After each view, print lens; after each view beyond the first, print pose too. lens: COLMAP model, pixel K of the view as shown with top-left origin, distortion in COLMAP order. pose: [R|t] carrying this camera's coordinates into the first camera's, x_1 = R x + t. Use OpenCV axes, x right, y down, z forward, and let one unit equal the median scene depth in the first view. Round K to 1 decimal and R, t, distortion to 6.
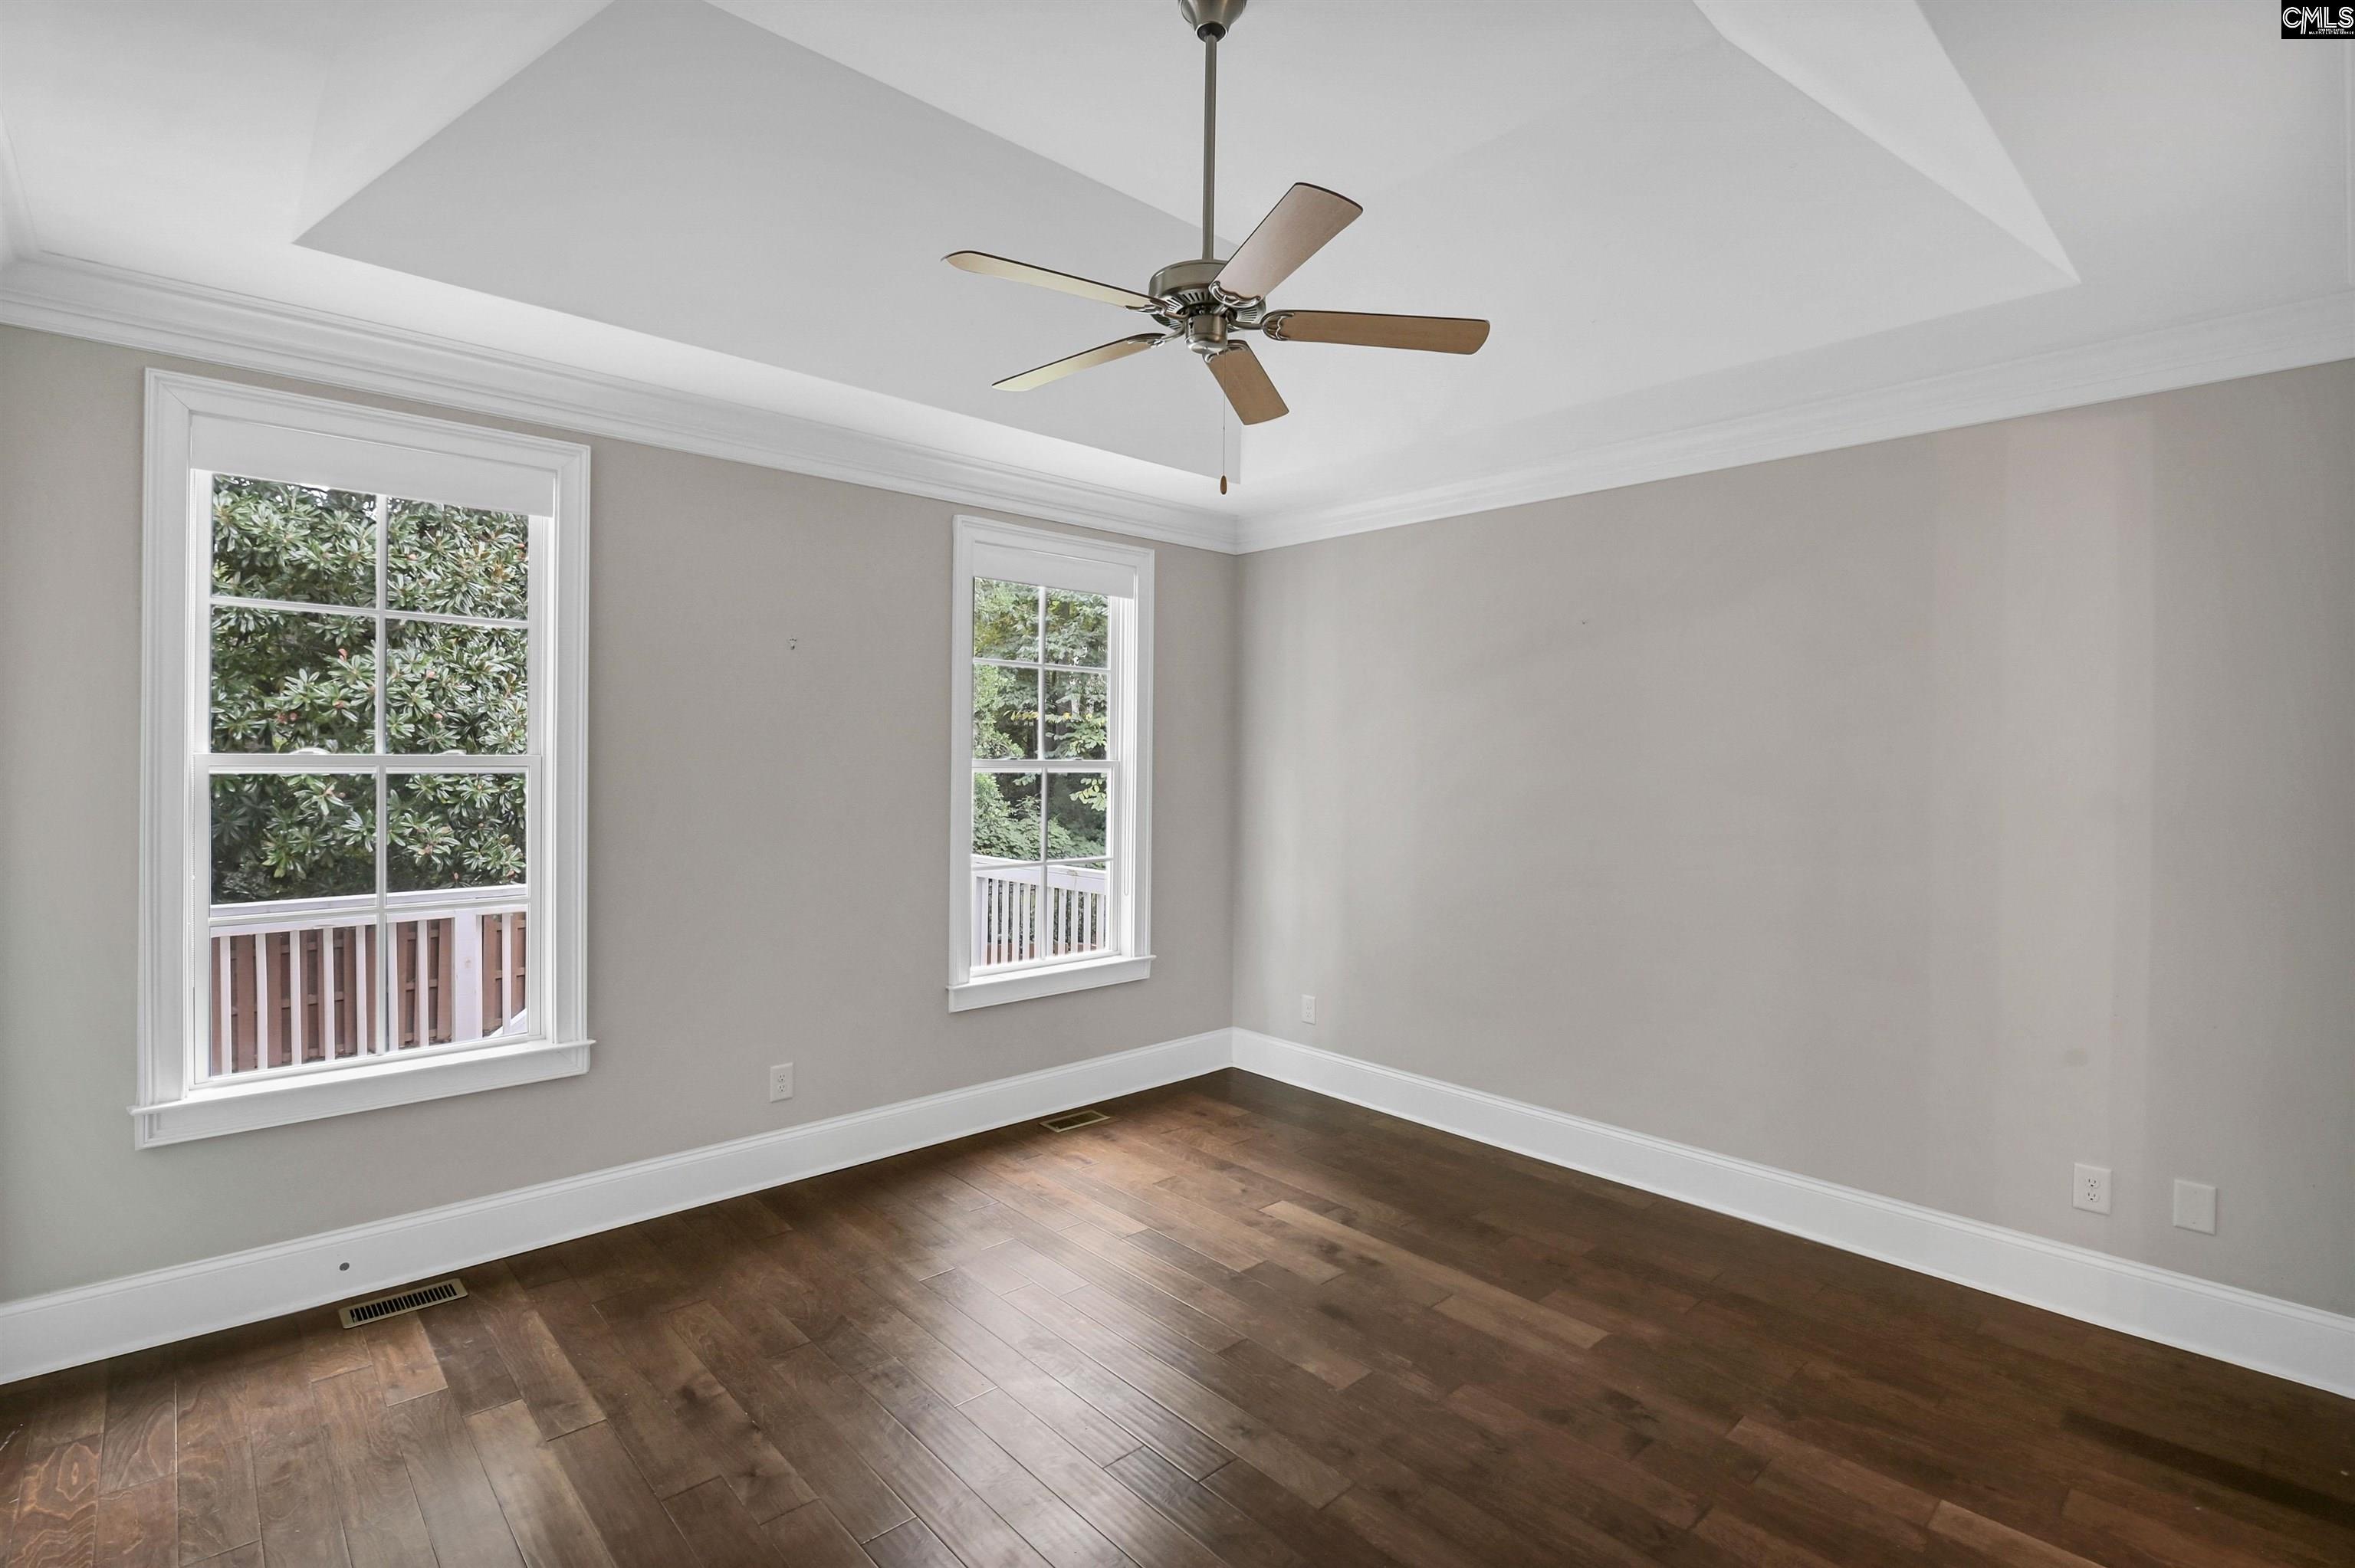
lens RADIAL K [[1101.5, 0, 1182.6], [0, 1101.5, 769.0], [0, 0, 1]] dist [-0.000651, -0.008176]
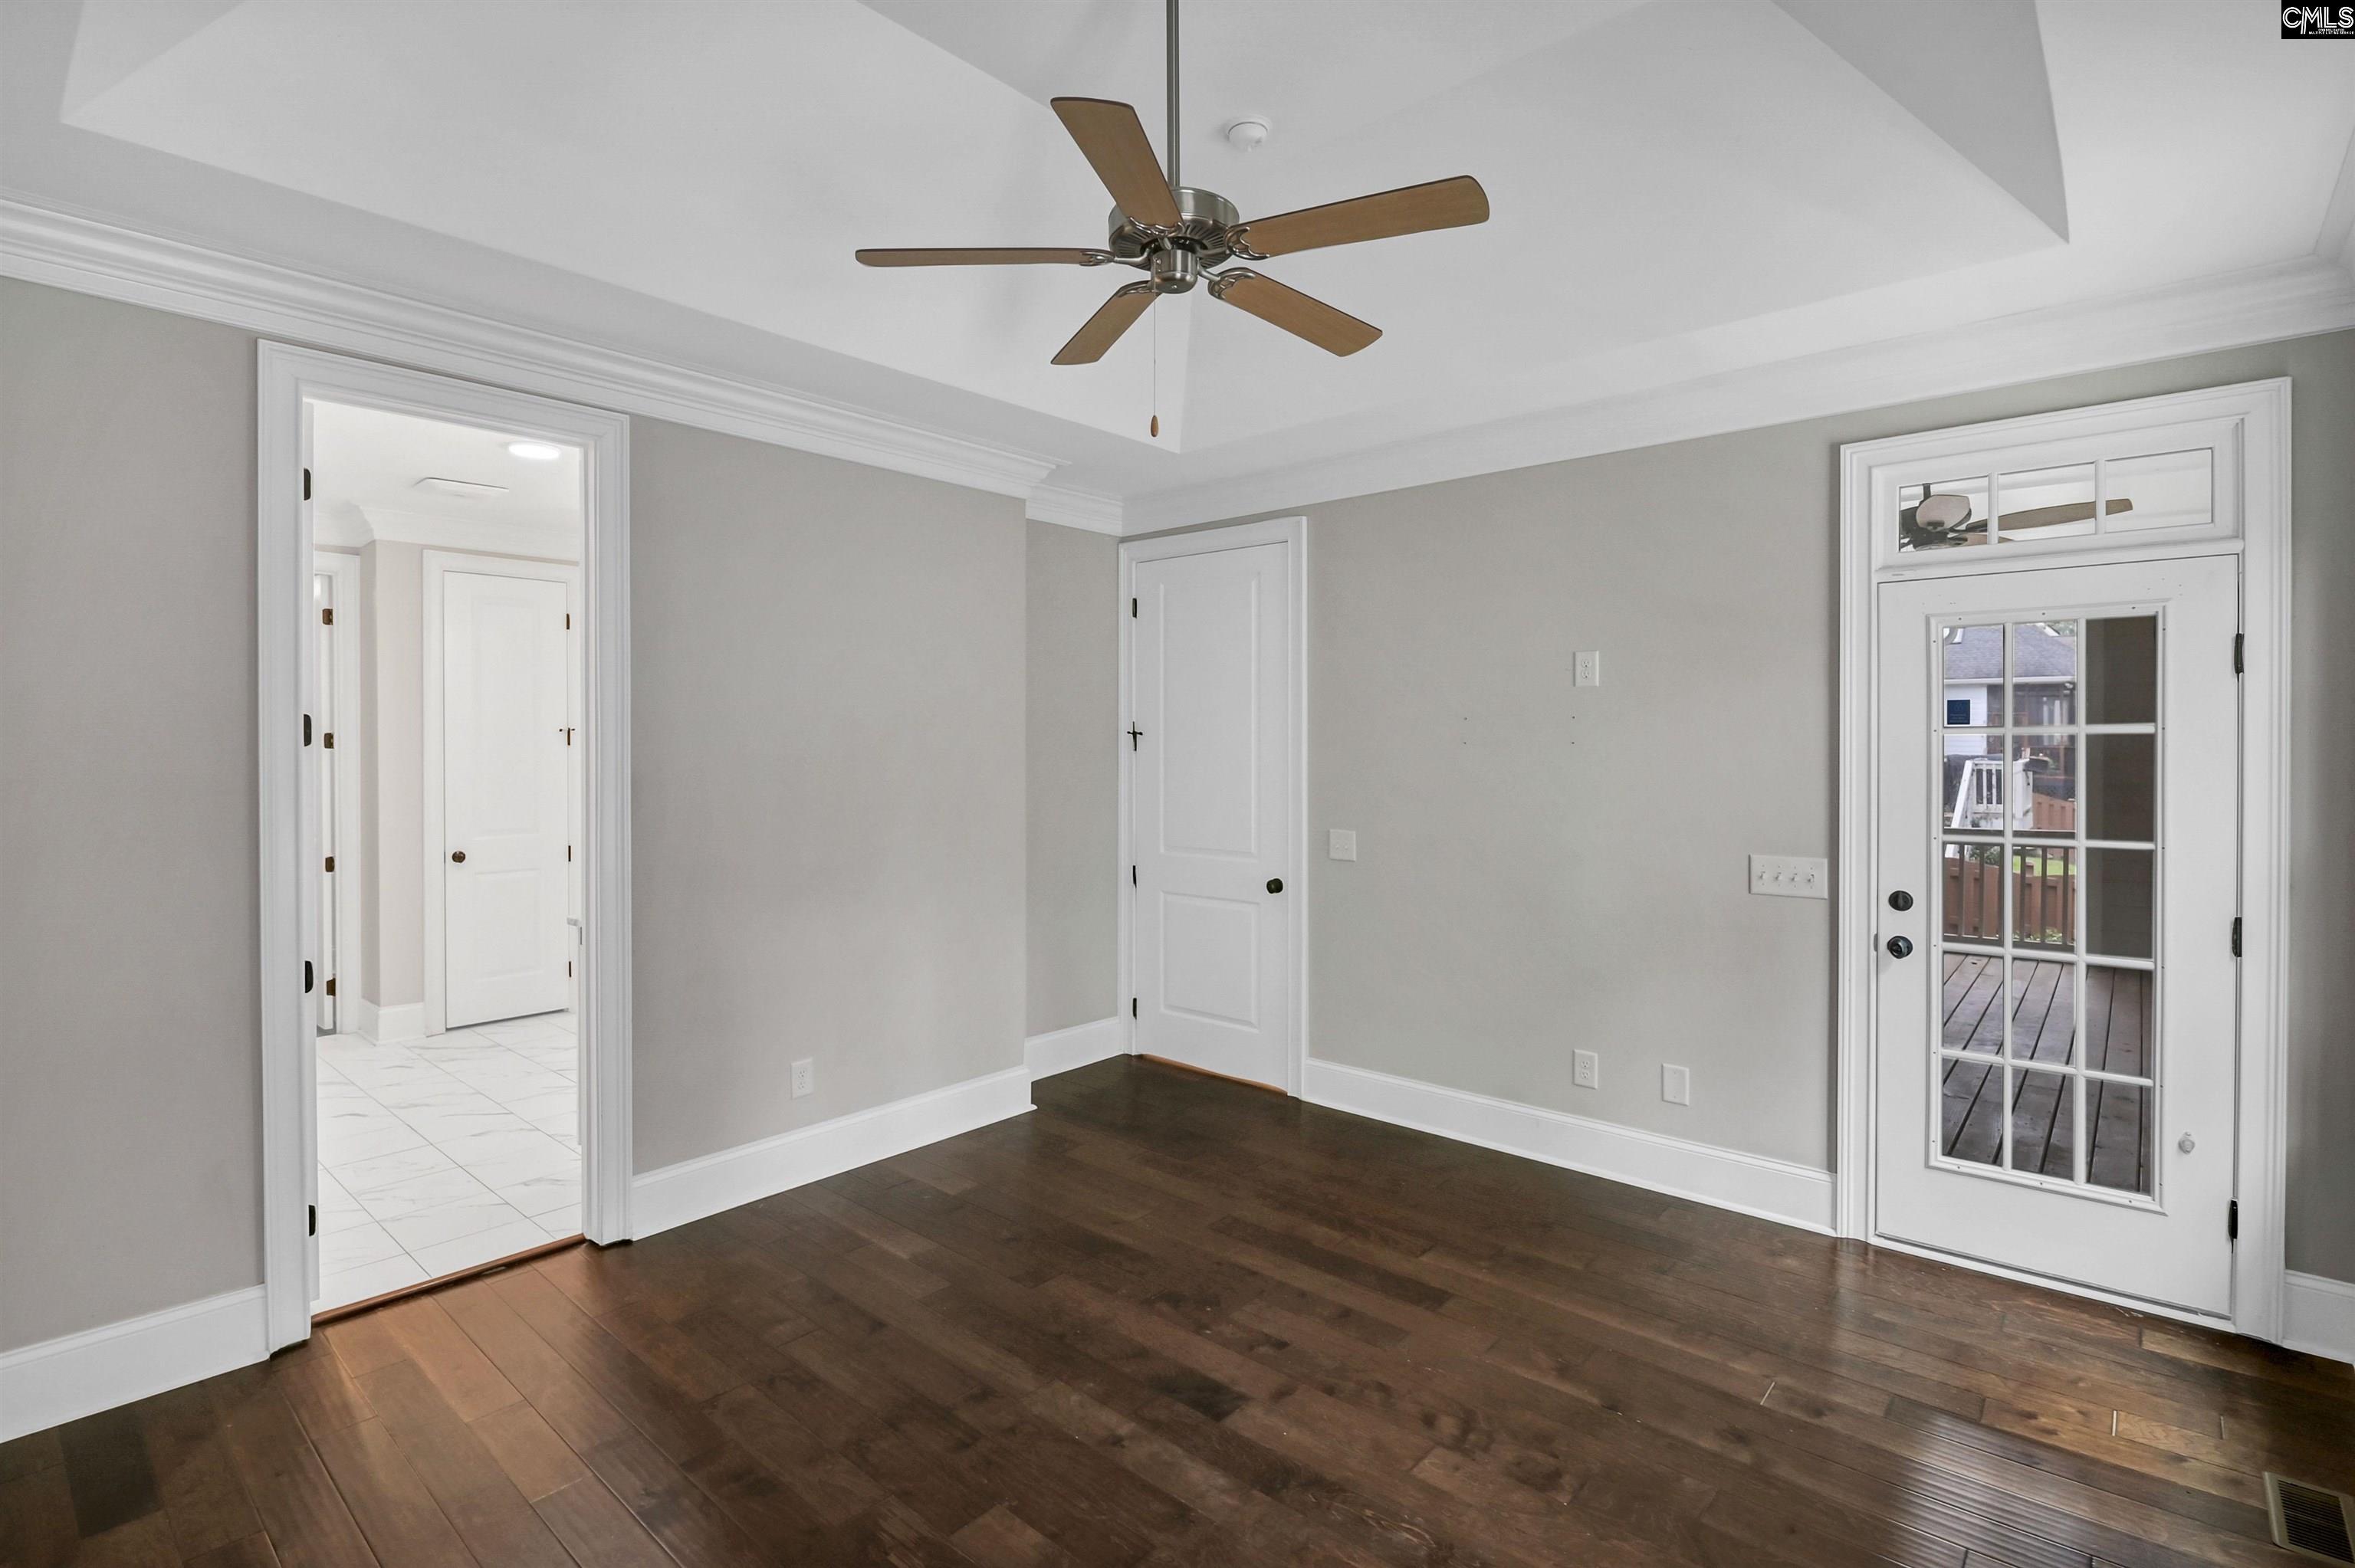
lens RADIAL K [[1101.5, 0, 1182.6], [0, 1101.5, 769.0], [0, 0, 1]] dist [-0.000651, -0.008176]
pose [[-0.994663, -0.006496, -0.102977, 0.097107], [-0.008201, 0.999836, 0.016140, 0.005914], [0.102855, 0.016899, -0.994553, 1.816925]]
